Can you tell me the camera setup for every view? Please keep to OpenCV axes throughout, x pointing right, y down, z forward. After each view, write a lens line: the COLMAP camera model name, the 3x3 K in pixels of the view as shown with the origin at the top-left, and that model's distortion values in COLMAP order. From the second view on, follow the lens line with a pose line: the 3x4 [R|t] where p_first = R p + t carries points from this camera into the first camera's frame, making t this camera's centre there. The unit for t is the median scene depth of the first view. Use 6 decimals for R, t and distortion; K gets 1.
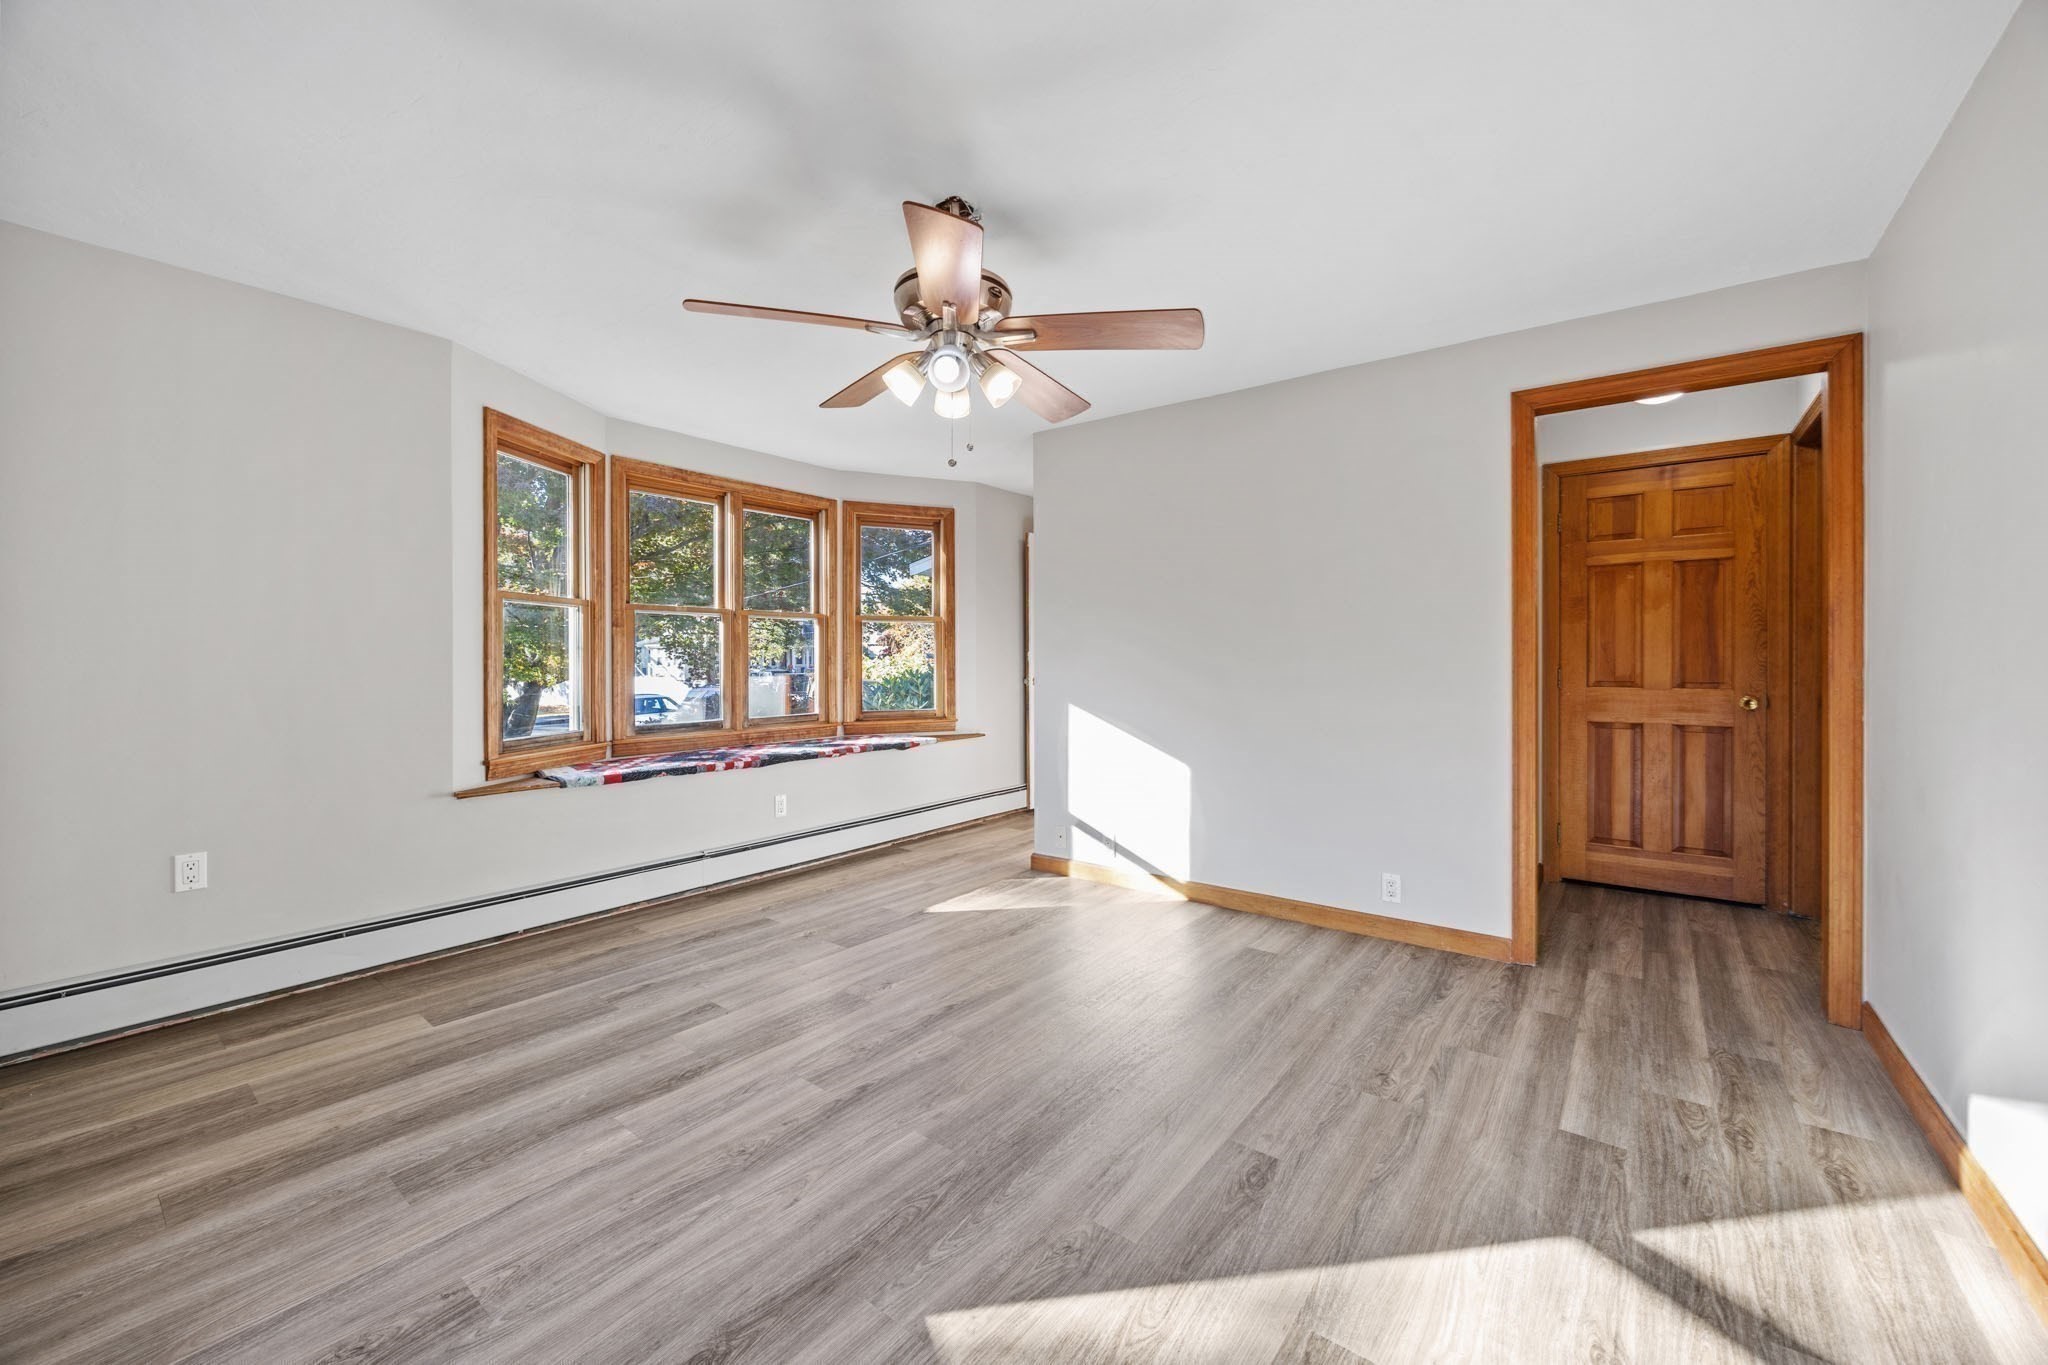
lens RADIAL K [[786.2, 0, 999.7], [0, 786.2, 651.7], [0, 0, 1]] dist [-0.003679, 0.000329]
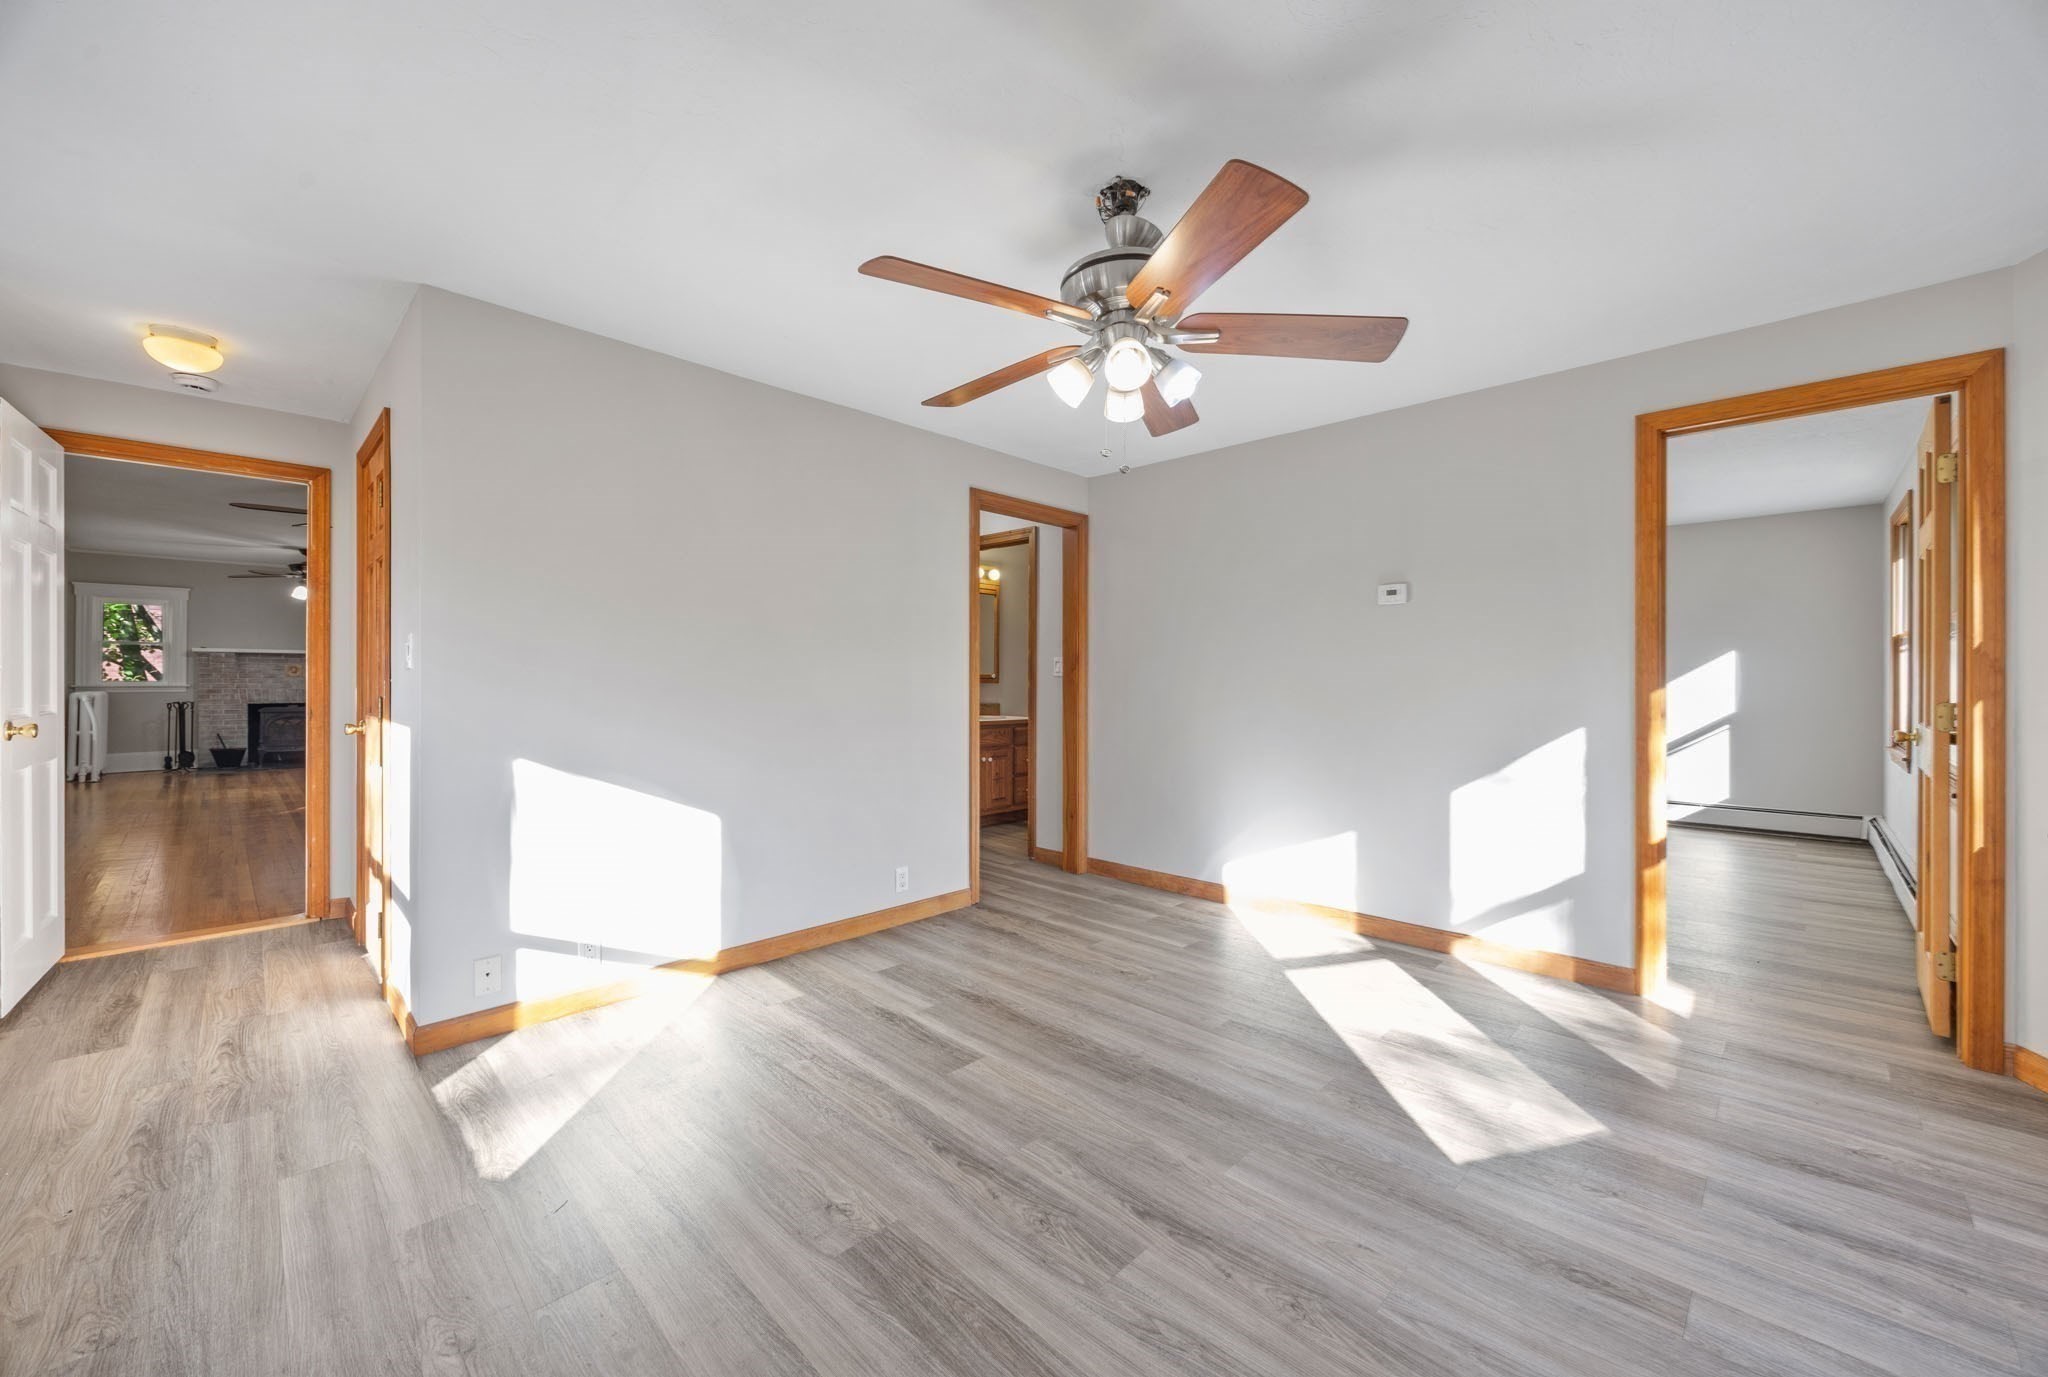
lens RADIAL K [[790.2, 0, 1036.1], [0, 790.2, 683.1], [0, 0, 1]] dist [-0.001149, -0.000744]
pose [[0.110227, -0.007026, 0.993882, -0.780172], [-0.007127, 0.999944, 0.007859, -0.009484], [-0.993881, -0.007950, 0.110170, 0.788894]]
